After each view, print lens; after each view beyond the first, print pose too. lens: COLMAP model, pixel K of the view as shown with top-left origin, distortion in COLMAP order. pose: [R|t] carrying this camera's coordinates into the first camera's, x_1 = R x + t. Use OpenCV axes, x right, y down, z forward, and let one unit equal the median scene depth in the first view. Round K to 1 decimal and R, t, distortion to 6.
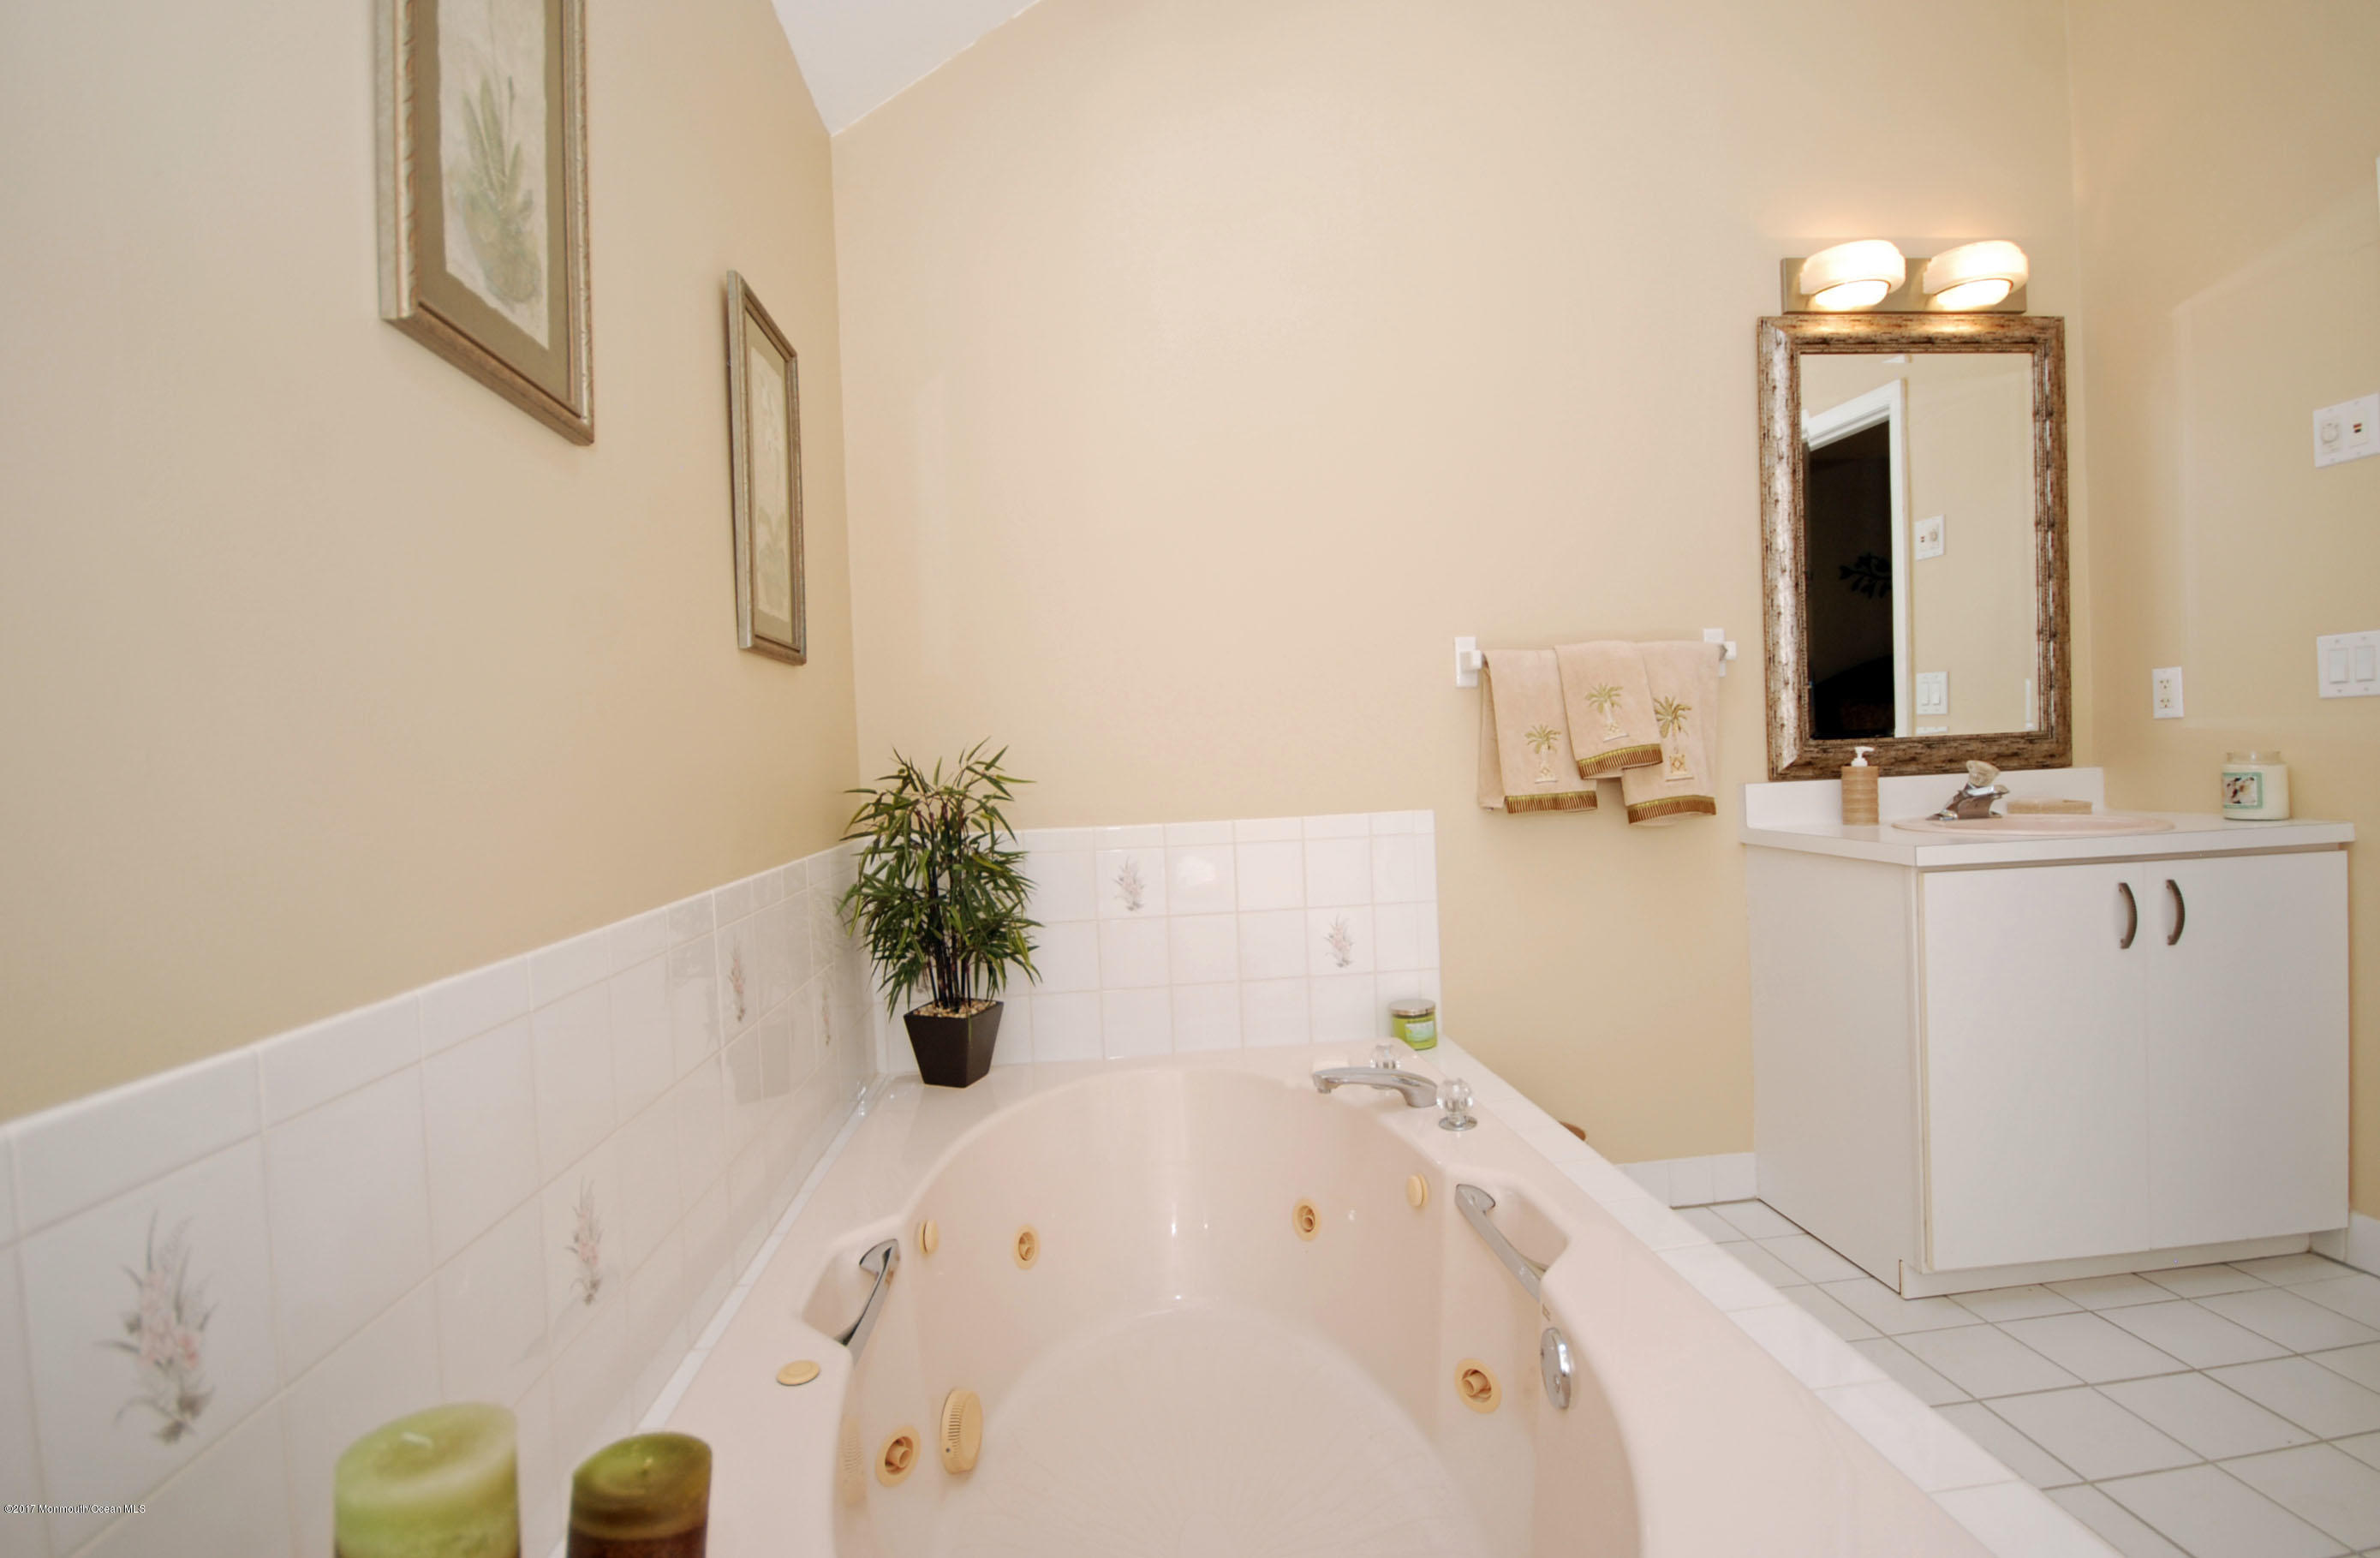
lens RADIAL K [[1101.0, 0, 1197.9], [0, 1101.0, 767.7], [0, 0, 1]] dist [0.002789, 0.001522]
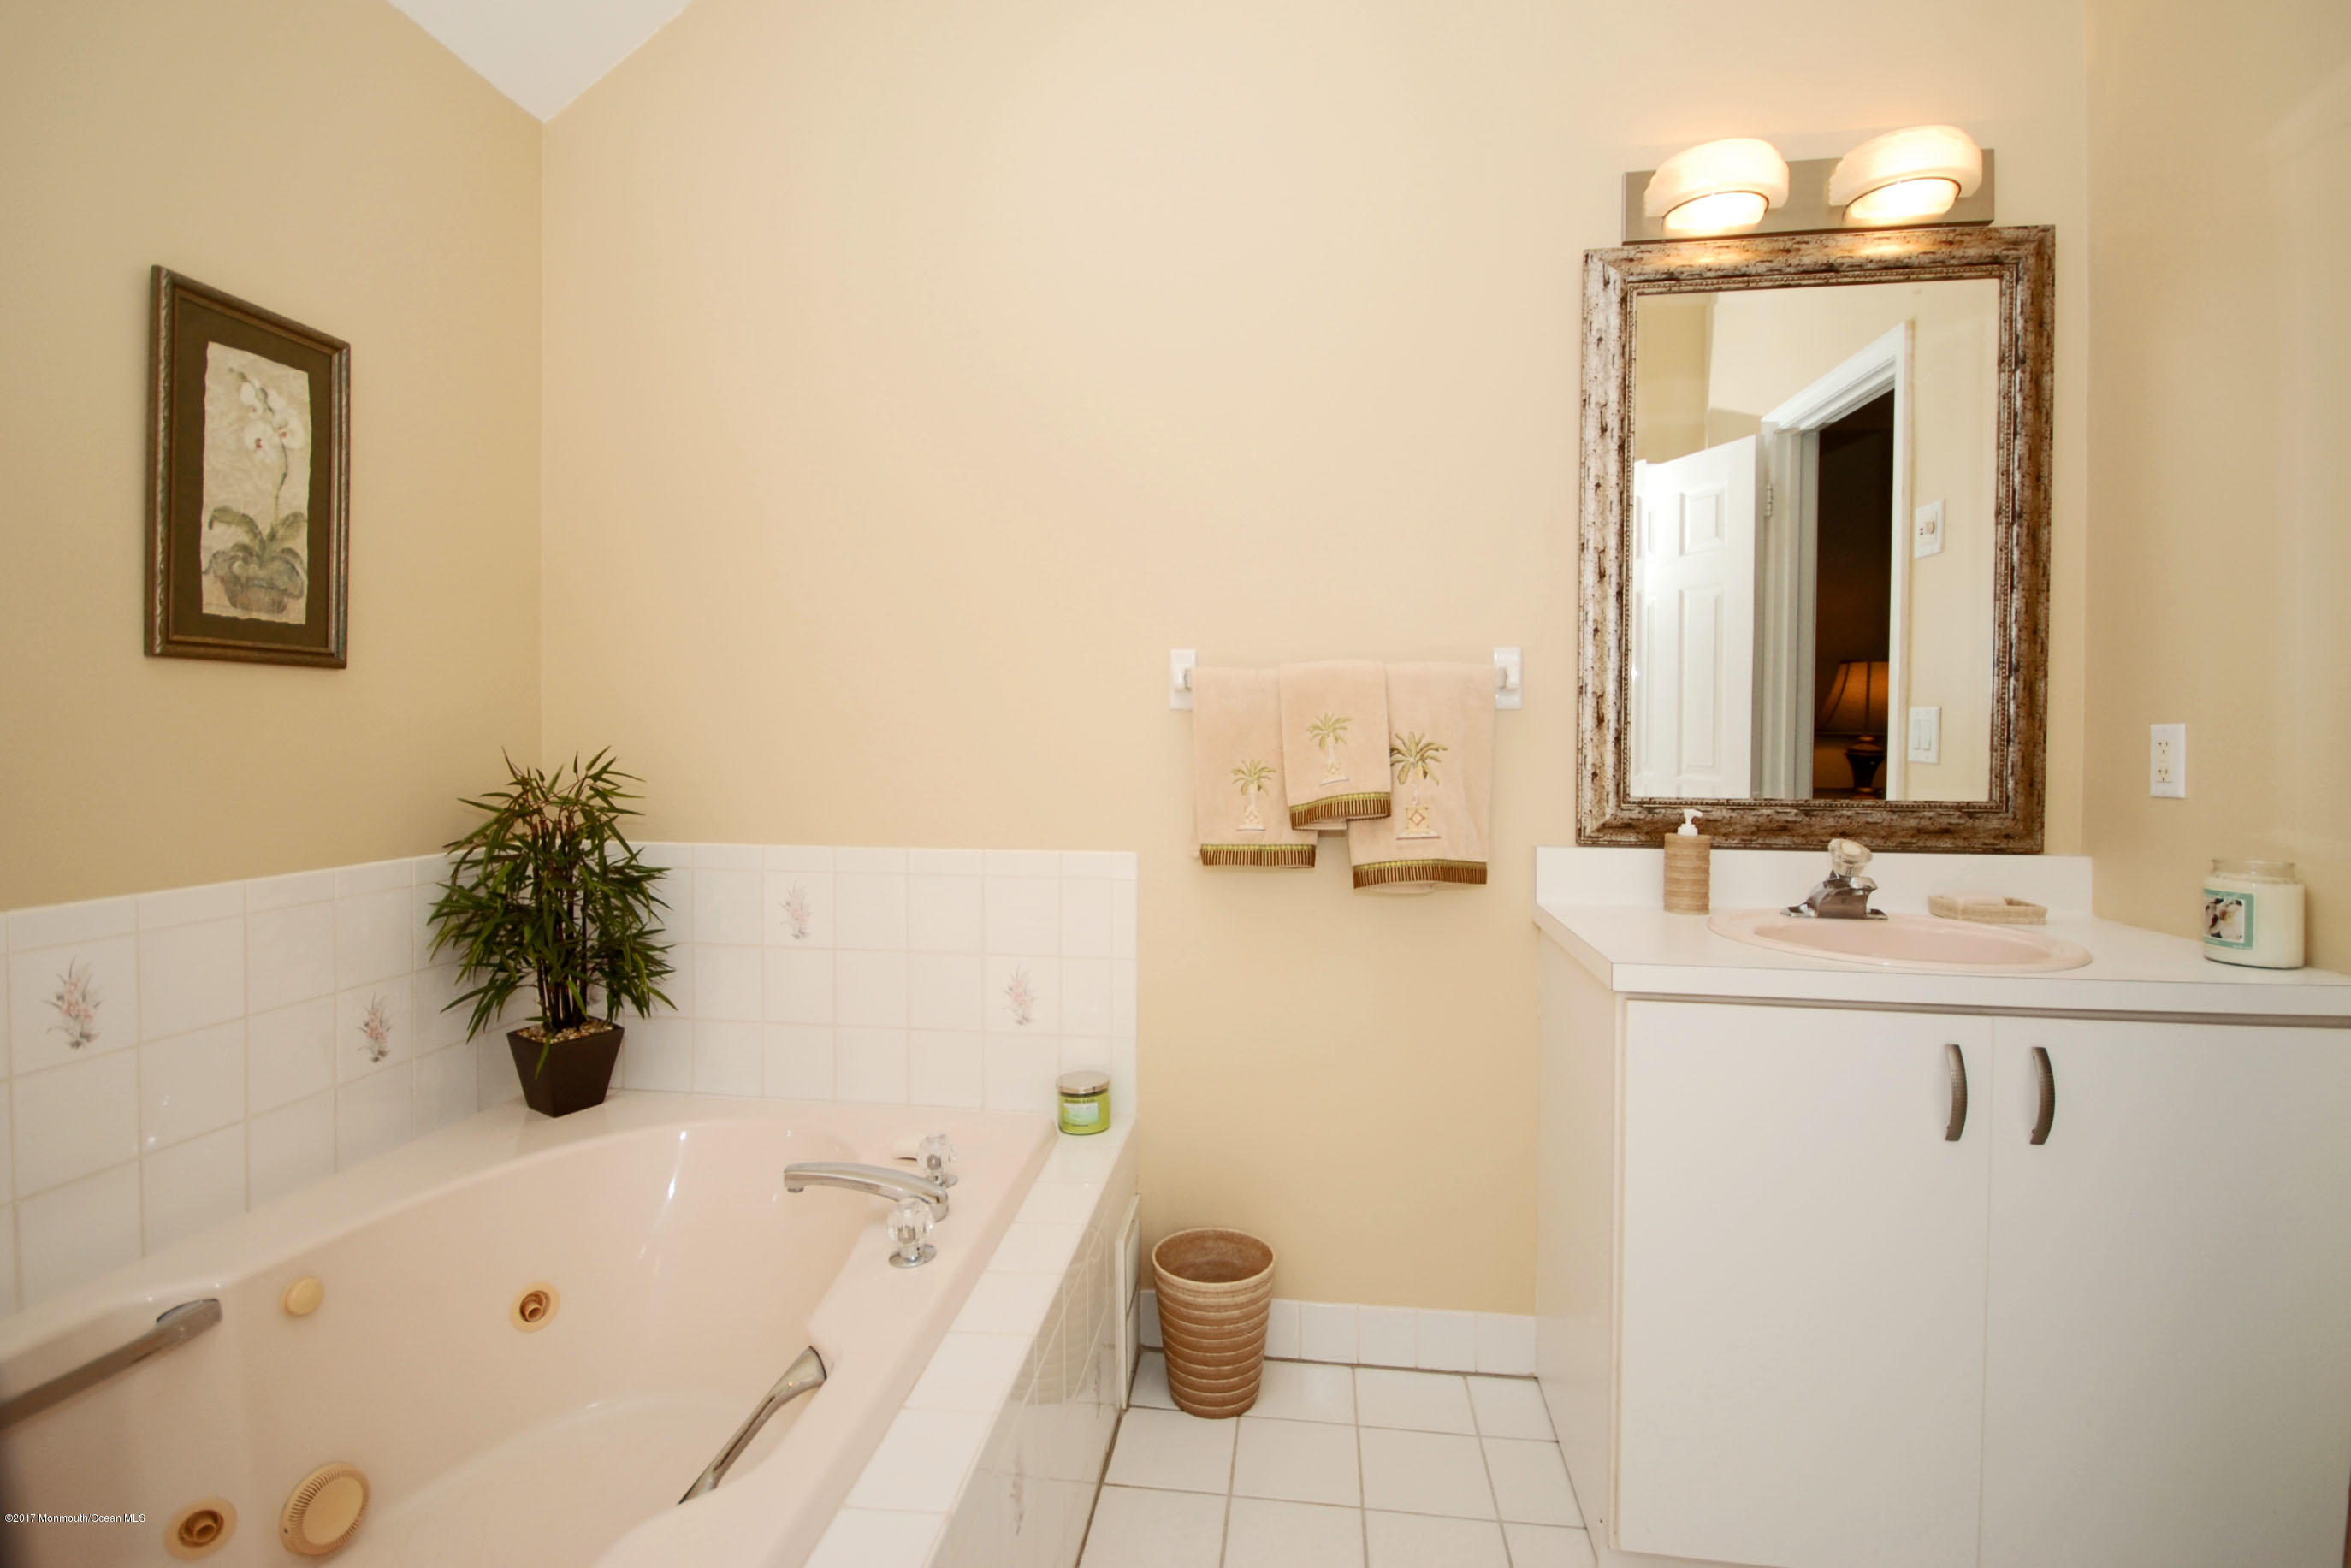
lens RADIAL K [[1084.5, 0, 1169.2], [0, 1084.5, 737.1], [0, 0, 1]] dist [0.000241, -0.001848]
pose [[0.968873, 0.047581, -0.242945, 0.442242], [-0.048760, 0.998810, 0.001163, -0.053115], [0.242711, 0.010719, 0.970039, 0.195516]]
